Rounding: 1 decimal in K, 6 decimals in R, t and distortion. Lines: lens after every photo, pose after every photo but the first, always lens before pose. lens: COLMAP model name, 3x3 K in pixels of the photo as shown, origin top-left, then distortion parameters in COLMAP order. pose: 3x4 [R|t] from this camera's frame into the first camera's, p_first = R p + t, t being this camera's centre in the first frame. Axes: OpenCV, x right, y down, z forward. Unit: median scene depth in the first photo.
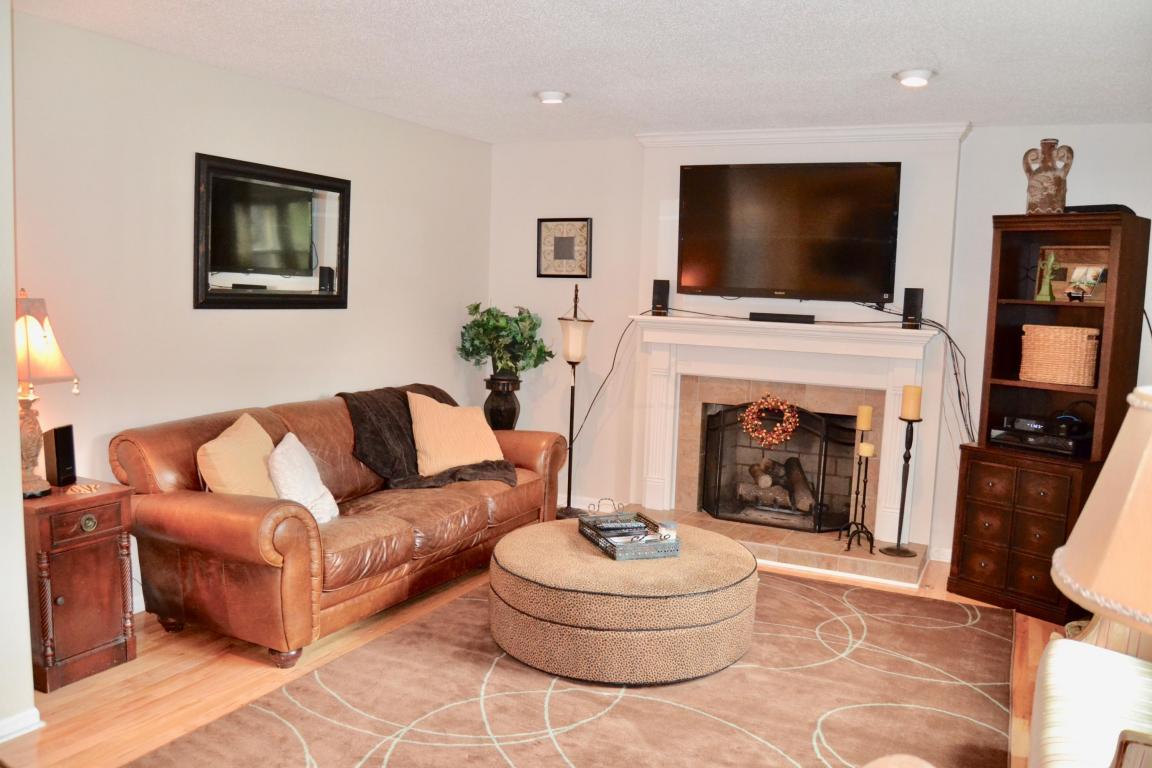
lens RADIAL K [[917.3, 0, 576.1], [0, 917.3, 390.0], [0, 0, 1]] dist [-0.086879, 0.030181]
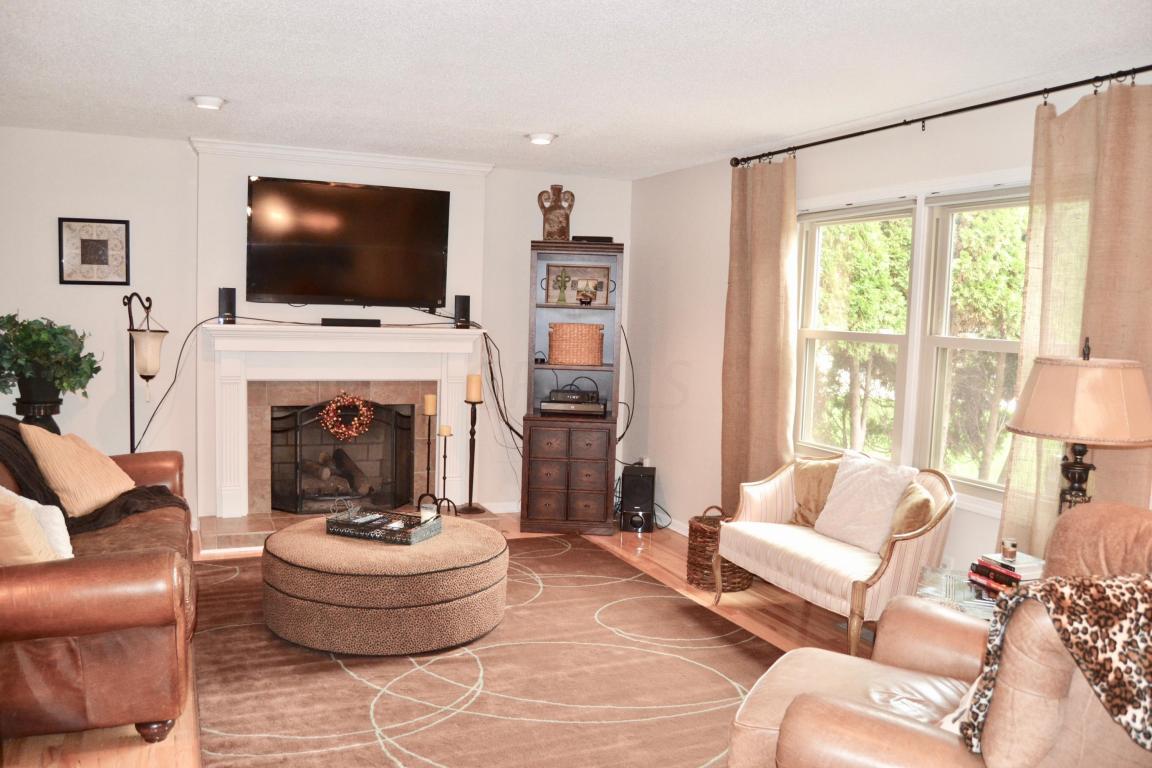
lens RADIAL K [[917.3, 0, 574.4], [0, 917.3, 388.1], [0, 0, 1]] dist [-0.086879, 0.030181]
pose [[0.643165, -0.078984, 0.761643, -0.475728], [0.074237, 0.996412, 0.040641, -0.026024], [-0.762120, 0.030404, 0.646721, 0.083940]]
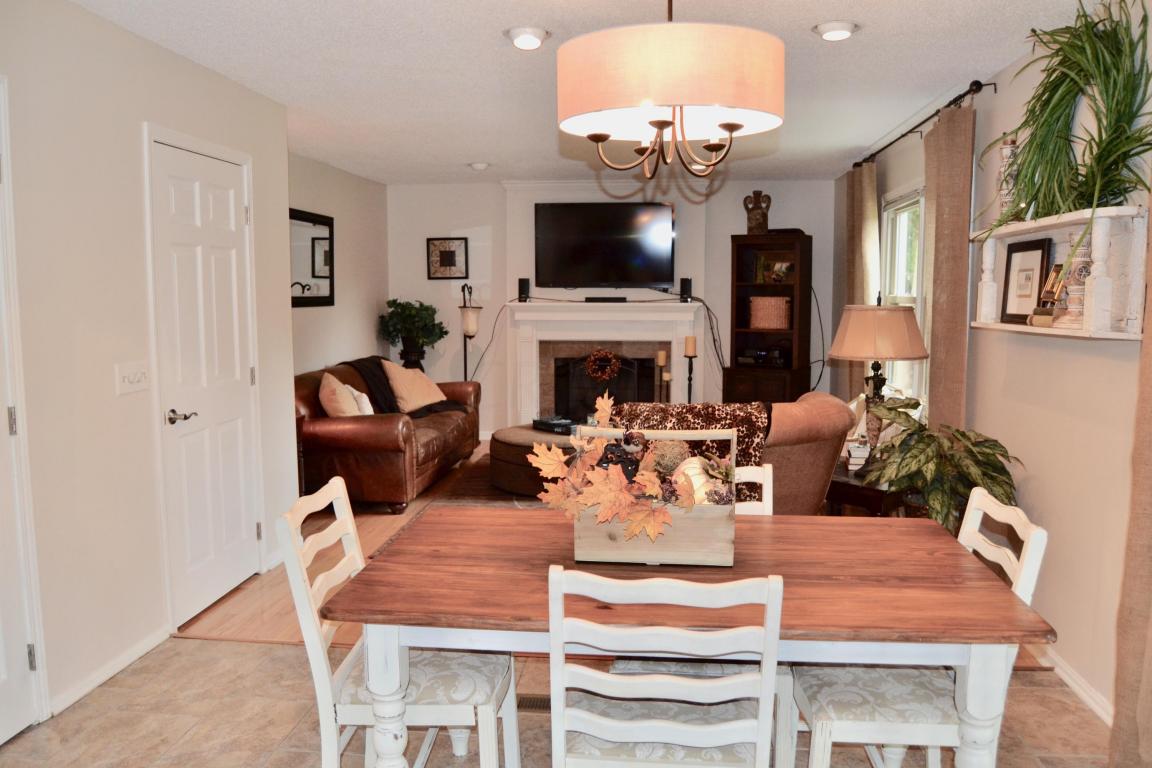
lens RADIAL K [[917.3, 0, 577.7], [0, 917.3, 382.4], [0, 0, 1]] dist [-0.086879, 0.030181]
pose [[0.936191, -0.070835, 0.344279, -0.397957], [0.071022, 0.997402, 0.012086, 0.043136], [-0.344241, 0.013136, 0.938789, -0.498130]]
